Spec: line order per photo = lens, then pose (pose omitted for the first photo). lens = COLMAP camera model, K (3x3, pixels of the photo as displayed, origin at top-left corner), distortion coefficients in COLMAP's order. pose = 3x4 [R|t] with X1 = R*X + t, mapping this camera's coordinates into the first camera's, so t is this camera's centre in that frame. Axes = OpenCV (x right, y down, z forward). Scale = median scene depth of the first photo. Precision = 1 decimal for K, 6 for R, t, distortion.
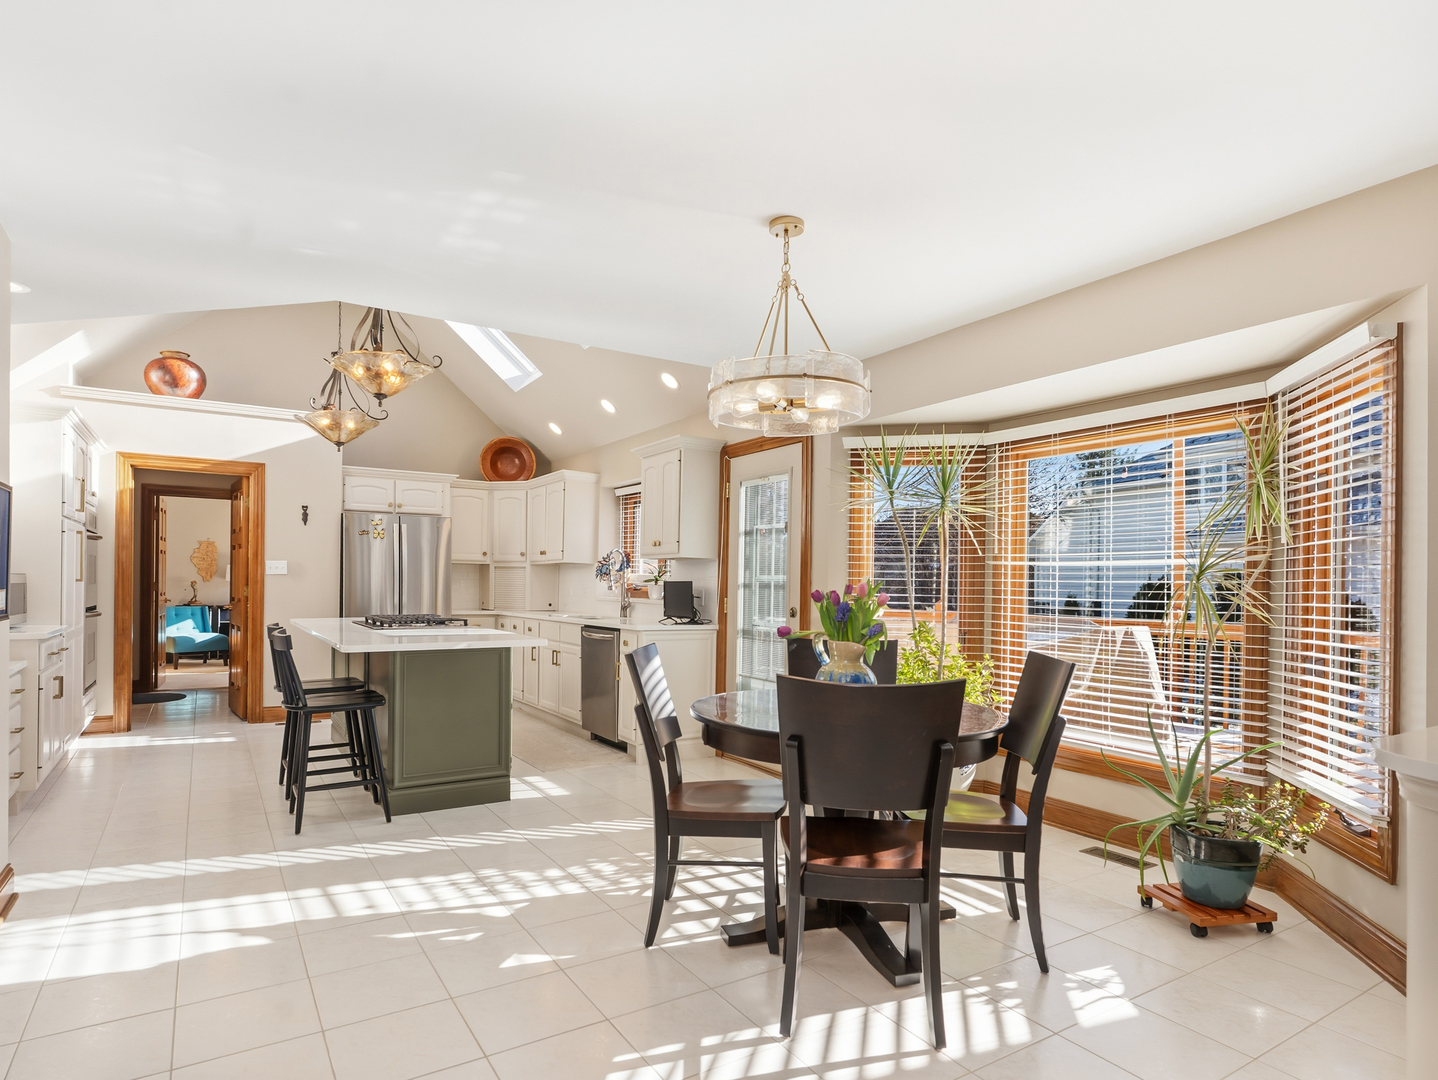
lens RADIAL K [[809.0, 0, 718.6], [0, 809.0, 566.6], [0, 0, 1]] dist [-0.000524, -0.000204]
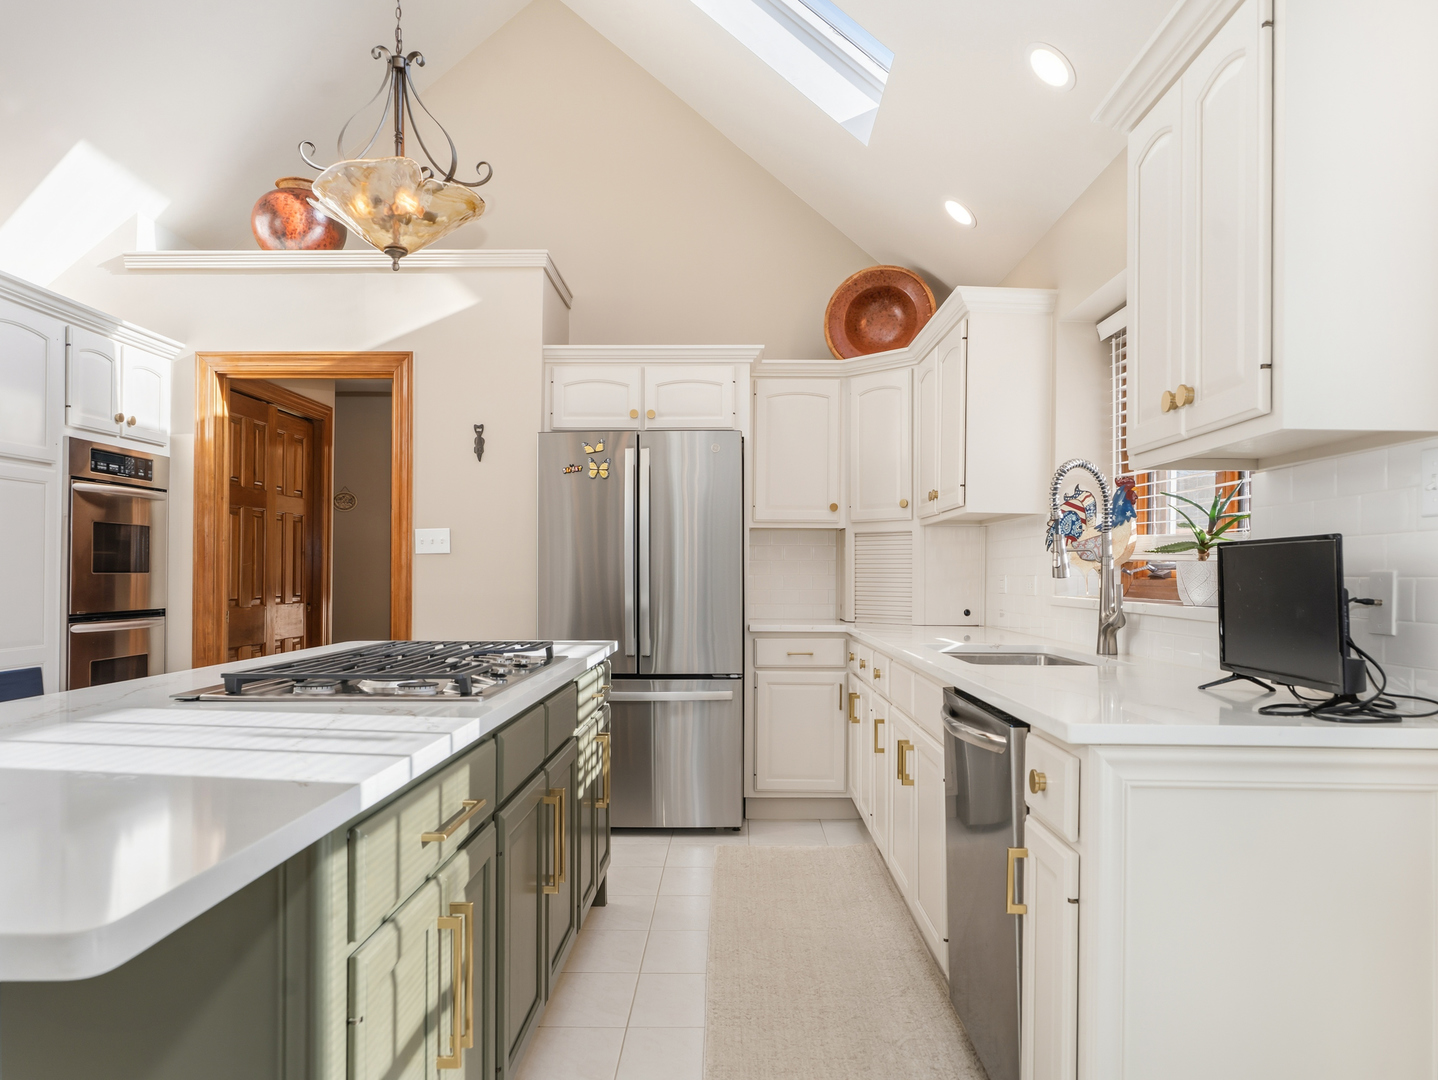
lens RADIAL K [[989.4, 0, 715.4], [0, 989.4, 564.4], [0, 0, 1]] dist [-0.005053, -0.002078]
pose [[0.833147, -0.015382, -0.552837, -0.020499], [0.020359, 0.999789, 0.002864, 0.018372], [0.552676, -0.013642, 0.833284, 0.539260]]
